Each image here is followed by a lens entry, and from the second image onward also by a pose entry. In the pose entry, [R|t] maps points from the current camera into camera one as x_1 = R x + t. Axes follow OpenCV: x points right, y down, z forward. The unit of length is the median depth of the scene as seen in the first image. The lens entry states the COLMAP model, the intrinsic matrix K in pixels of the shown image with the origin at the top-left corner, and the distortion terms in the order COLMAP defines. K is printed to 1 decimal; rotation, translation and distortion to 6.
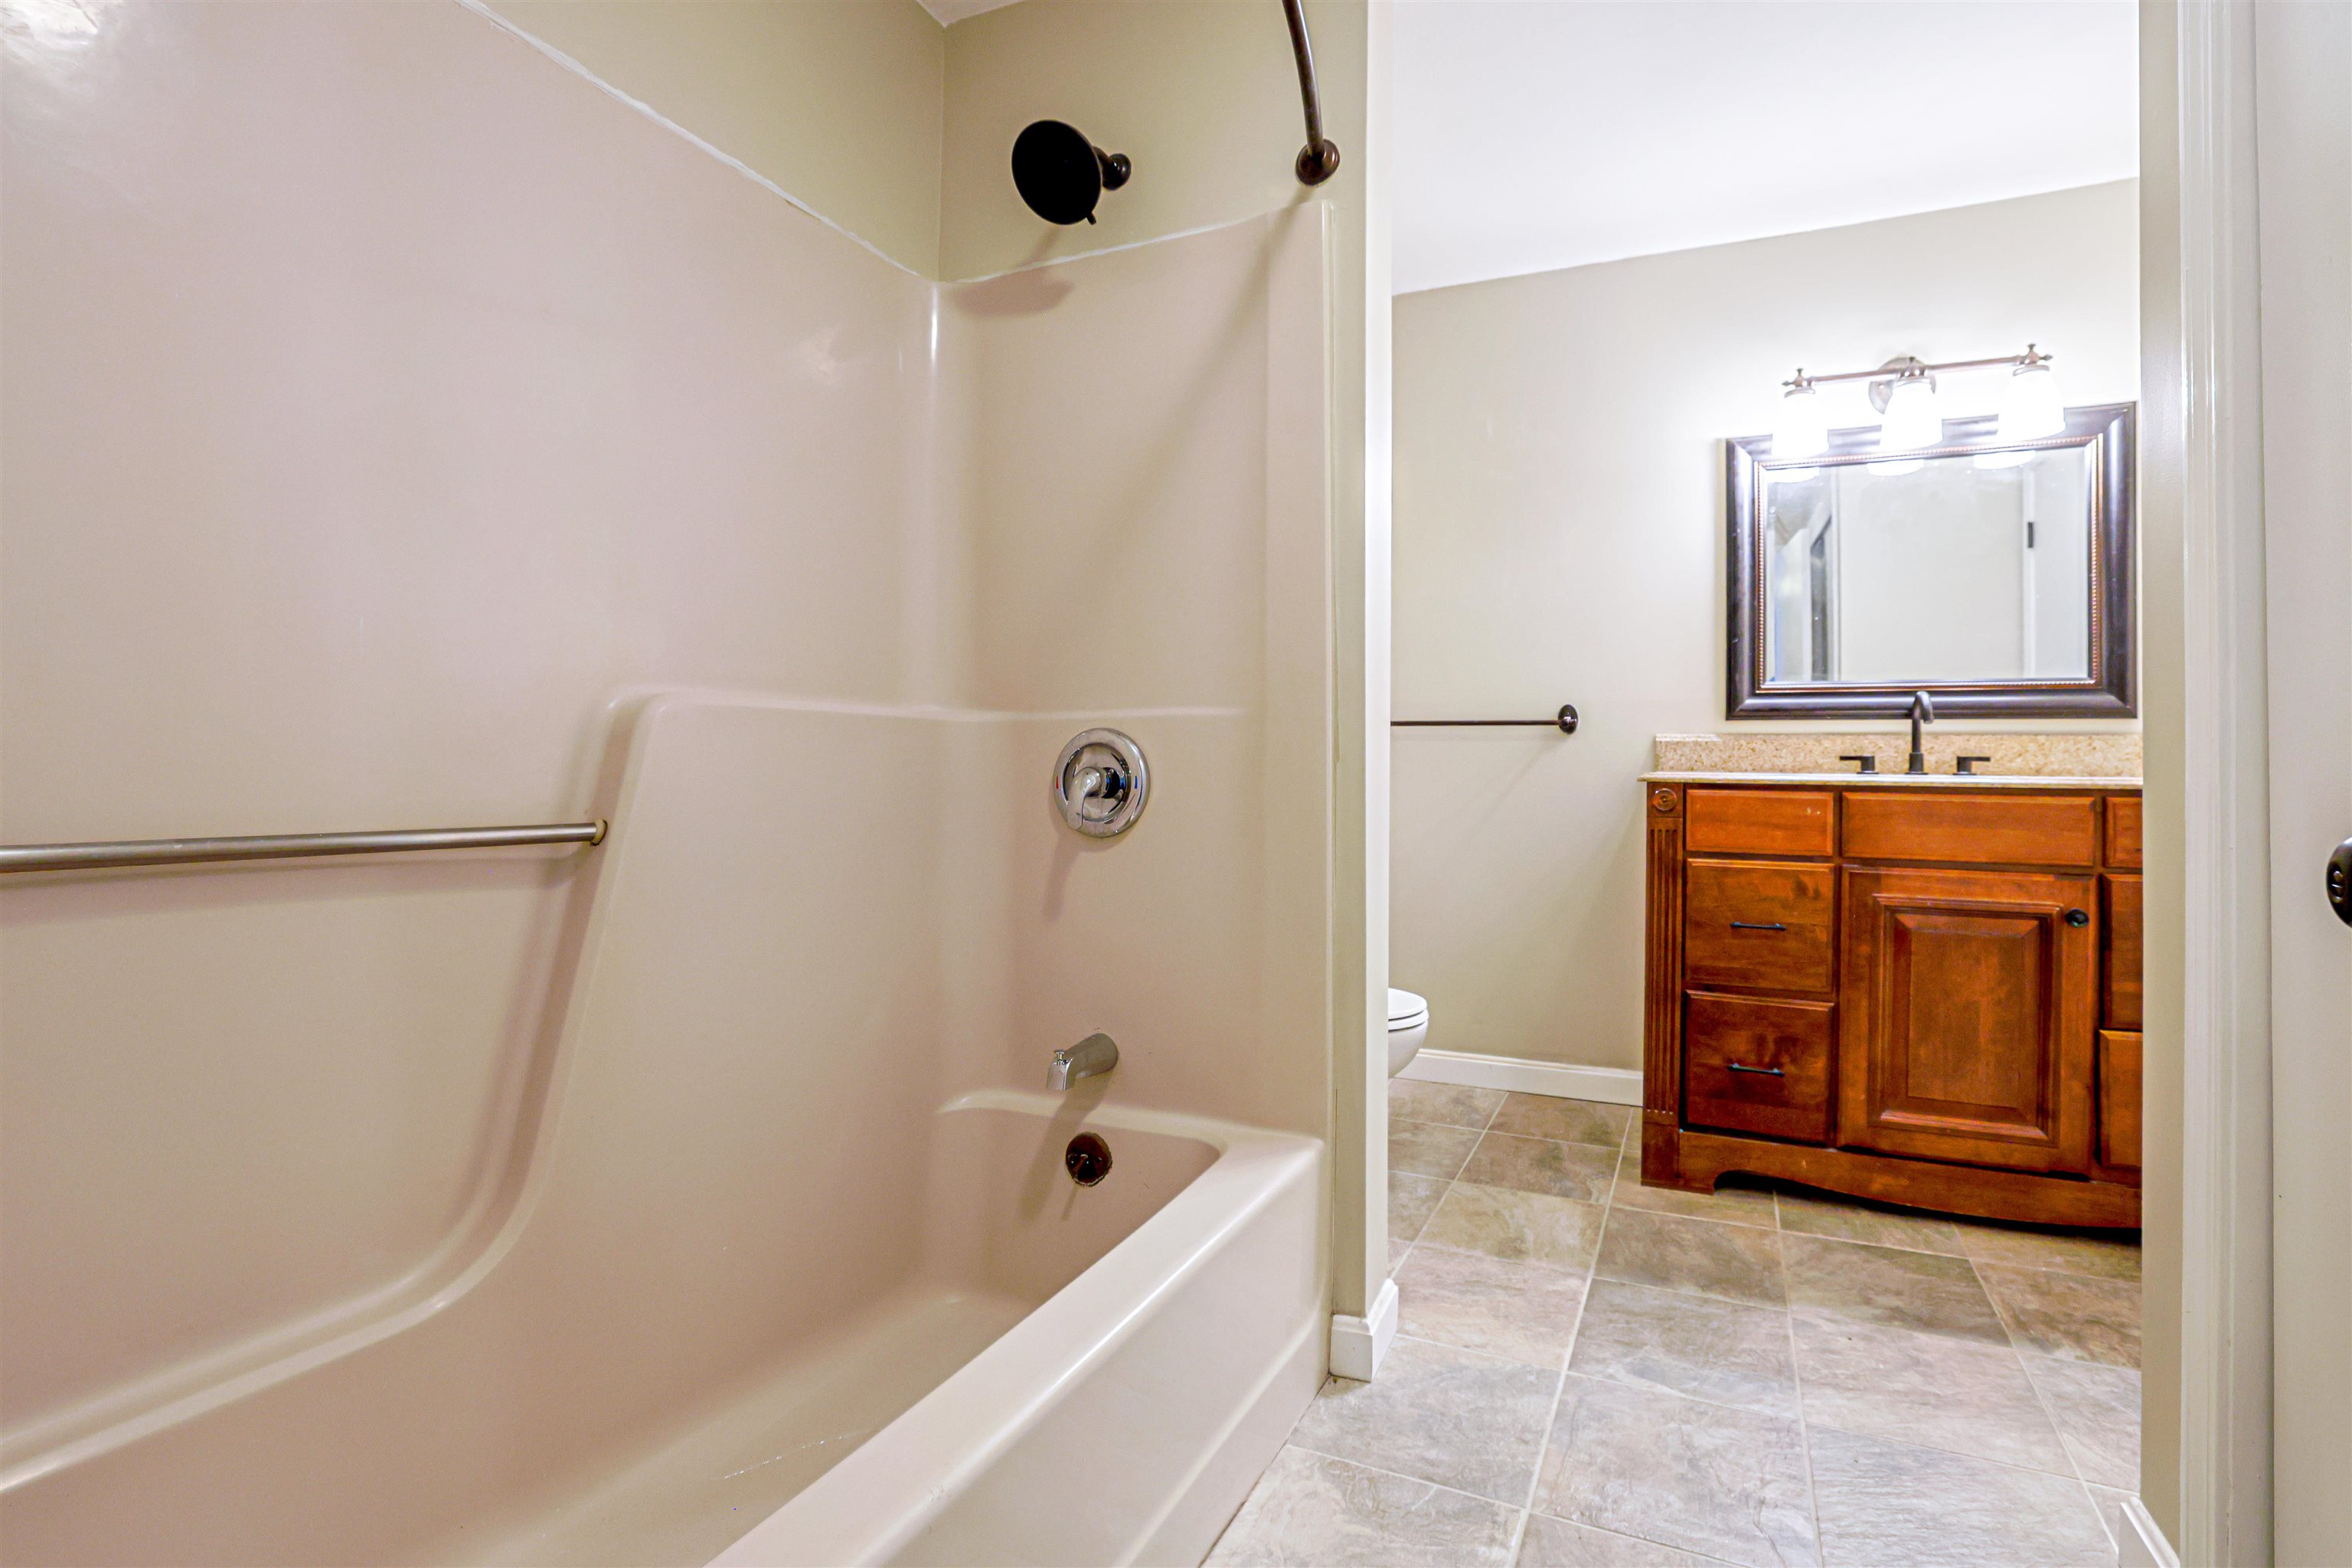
lens RADIAL K [[1023.1, 0, 1351.8], [0, 1023.1, 775.5], [0, 0, 1]] dist [-0.002005, -0.000199]
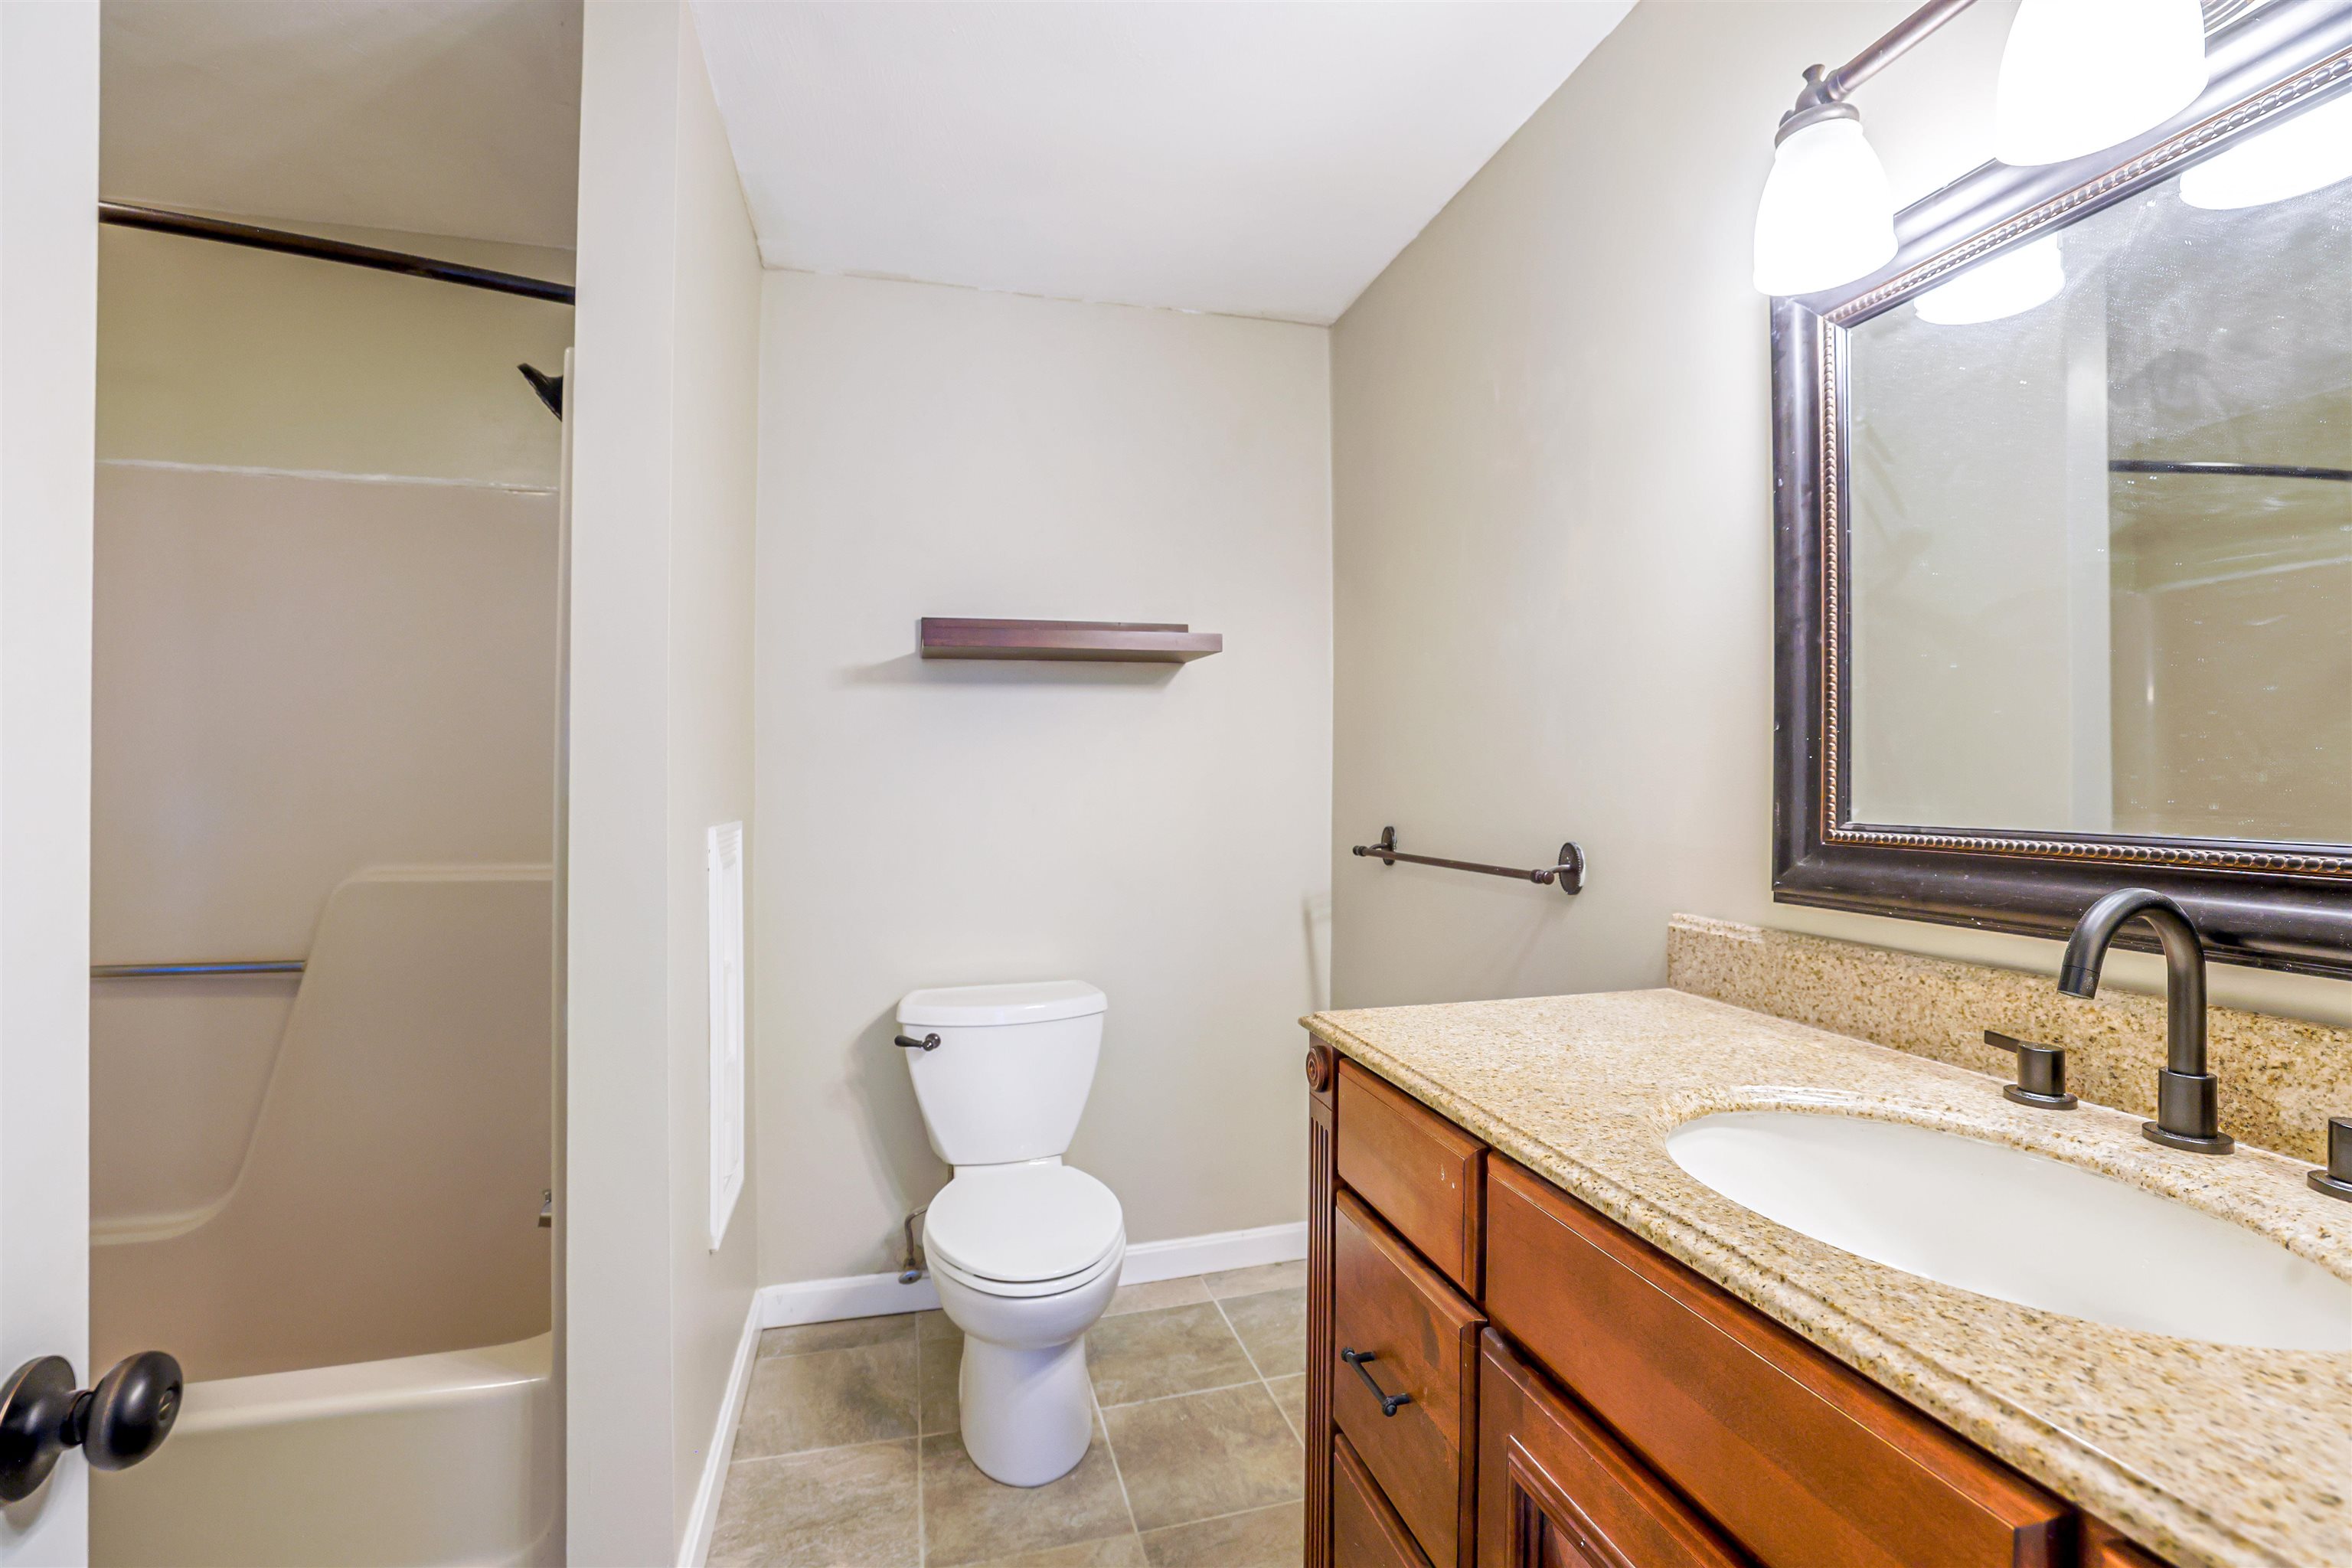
lens RADIAL K [[1023.1, 0, 1351.8], [0, 1023.1, 775.5], [0, 0, 1]] dist [-0.002005, -0.000199]
pose [[0.565925, -0.006187, -0.824434, 0.639762], [-0.005936, 0.999915, -0.011579, -0.104018], [0.824435, 0.011447, 0.565840, 0.587349]]
